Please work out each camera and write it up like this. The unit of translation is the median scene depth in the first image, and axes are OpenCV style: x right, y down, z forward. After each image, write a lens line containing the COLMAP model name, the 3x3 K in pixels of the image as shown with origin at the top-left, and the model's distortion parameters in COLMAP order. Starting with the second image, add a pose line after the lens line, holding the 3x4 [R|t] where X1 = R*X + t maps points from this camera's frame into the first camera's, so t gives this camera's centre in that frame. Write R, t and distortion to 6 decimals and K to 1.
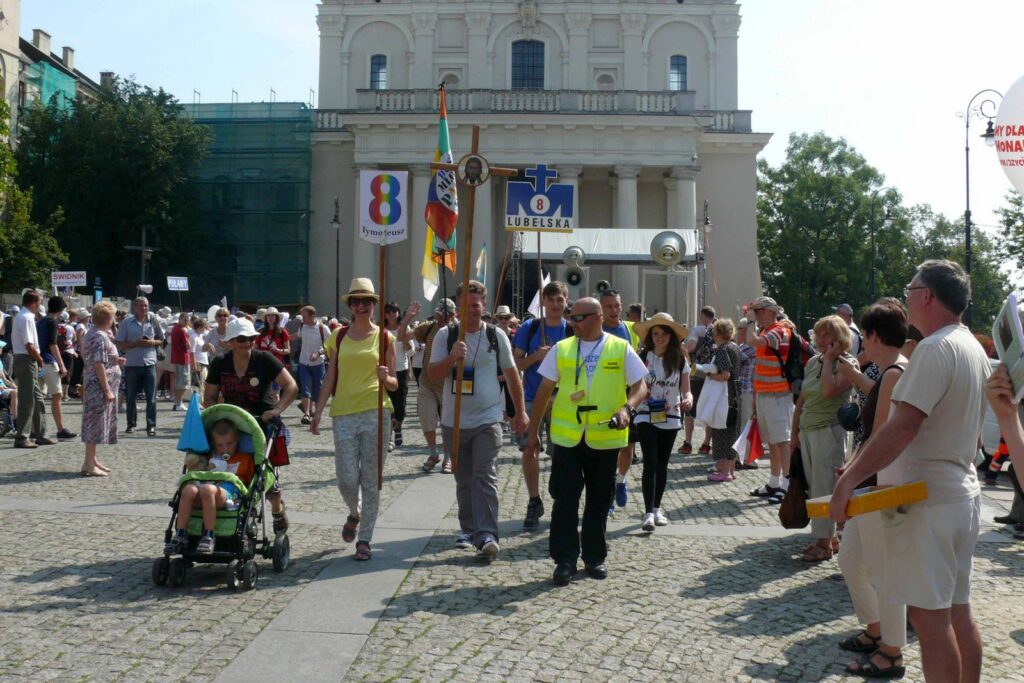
lens RADIAL K [[1140.2, 0, 512.0], [0, 1140.2, 341.5], [0, 0, 1]] dist [-0.209294, 0.240050]
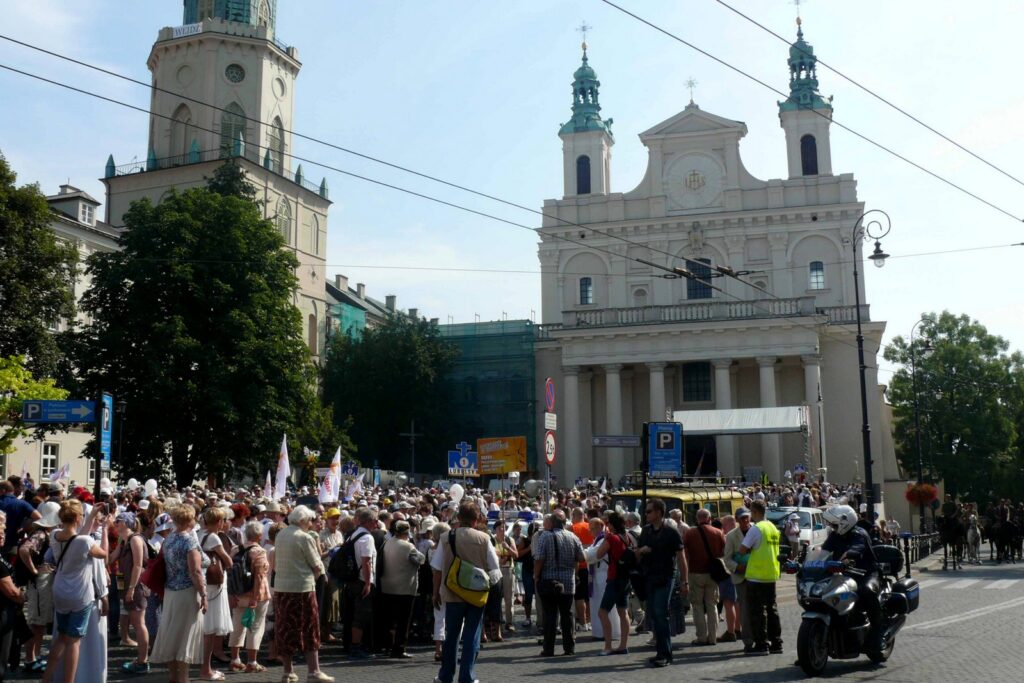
lens RADIAL K [[1082.4, 0, 512.6], [0, 1082.4, 366.3], [0, 0, 1]] dist [-0.206931, 0.219202]
pose [[0.966219, -0.053557, -0.252097, 0.122543], [0.024434, 0.992800, -0.117266, -0.005501], [0.256563, 0.107145, 0.960570, -0.249944]]
